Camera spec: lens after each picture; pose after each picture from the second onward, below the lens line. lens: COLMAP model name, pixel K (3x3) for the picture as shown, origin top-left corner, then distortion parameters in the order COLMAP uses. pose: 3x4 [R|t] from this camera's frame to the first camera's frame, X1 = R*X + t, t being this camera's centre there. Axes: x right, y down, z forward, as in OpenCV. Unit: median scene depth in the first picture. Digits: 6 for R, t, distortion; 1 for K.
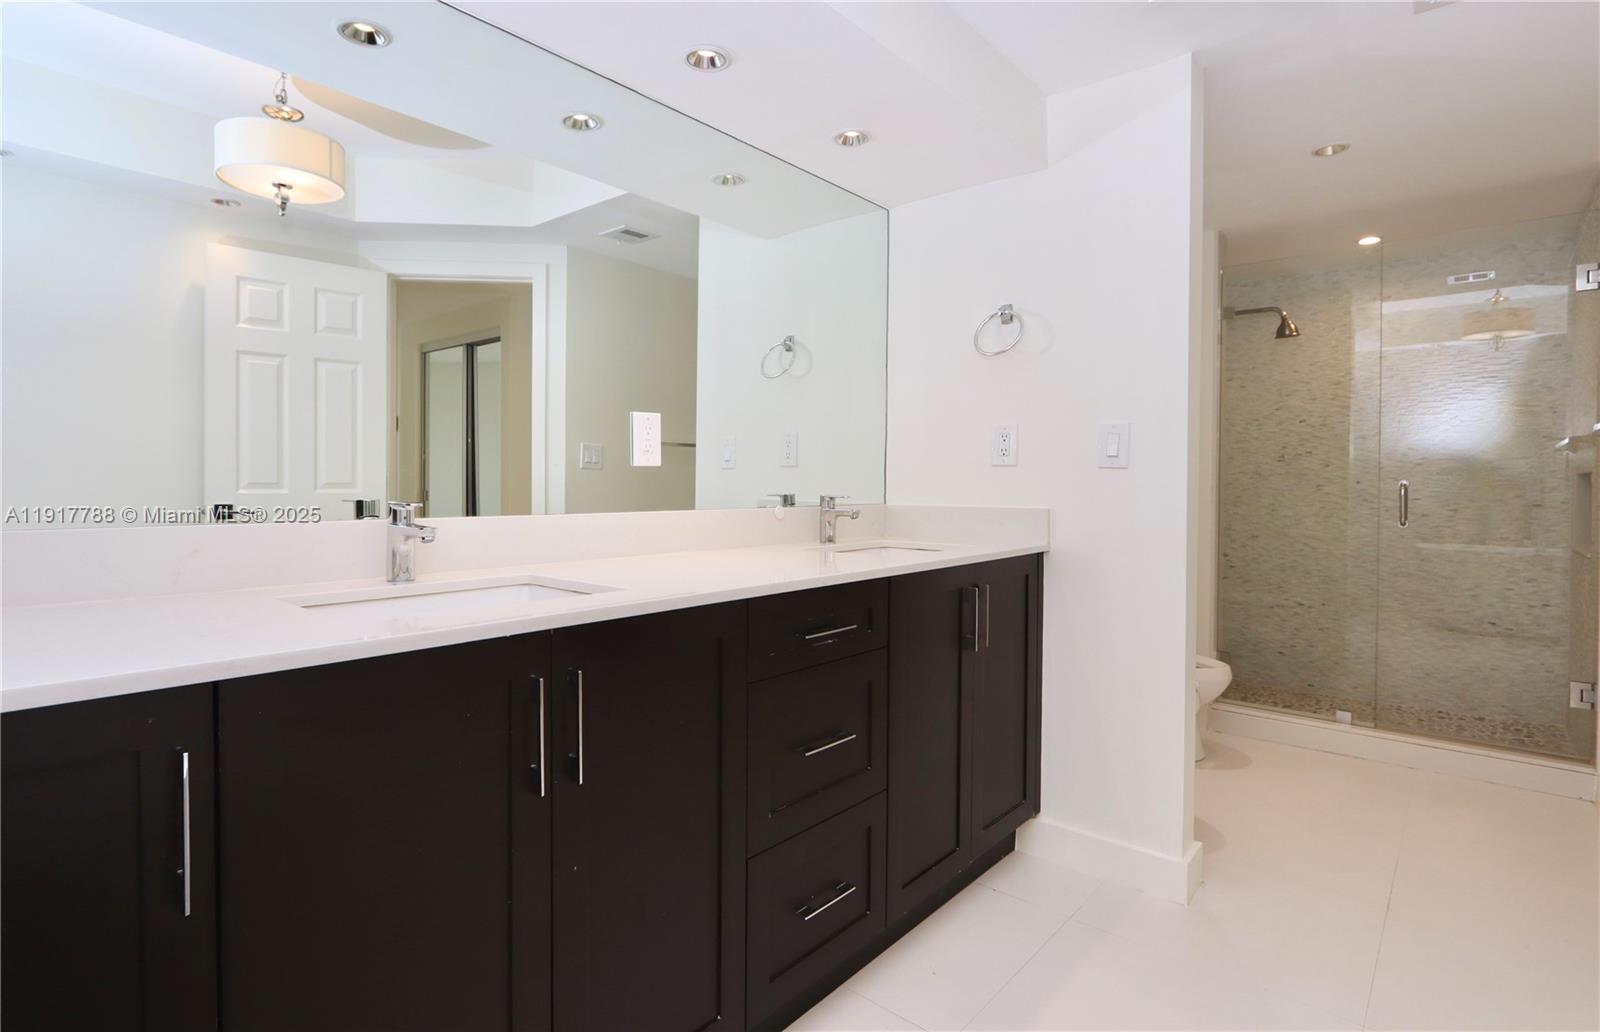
lens RADIAL K [[769.6, 0, 798.4], [0, 769.6, 491.9], [0, 0, 1]] dist [0.002493, -0.000821]
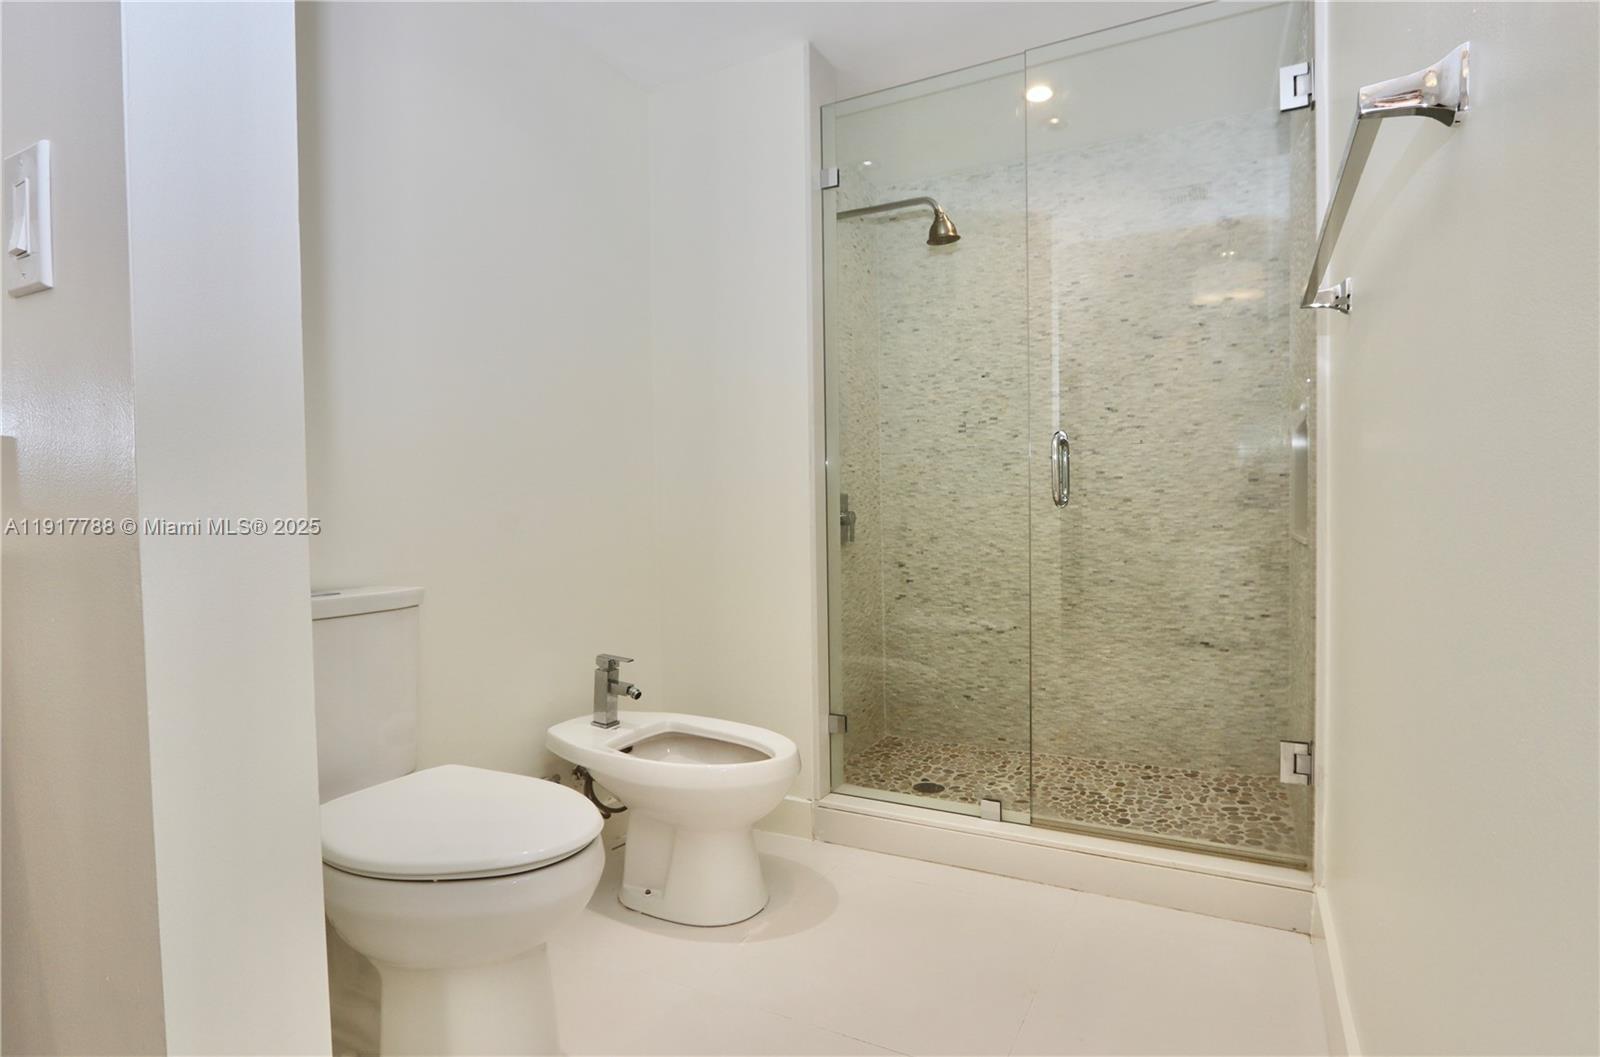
lens RADIAL K [[836.4, 0, 800.0], [0, 836.4, 528.5], [0, 0, 1]] dist [-0.004055, 0.000289]
pose [[0.972729, -0.026638, 0.230409, 0.305627], [0.022889, 0.999559, 0.018928, 0.033185], [-0.230811, -0.013138, 0.972910, 0.280957]]
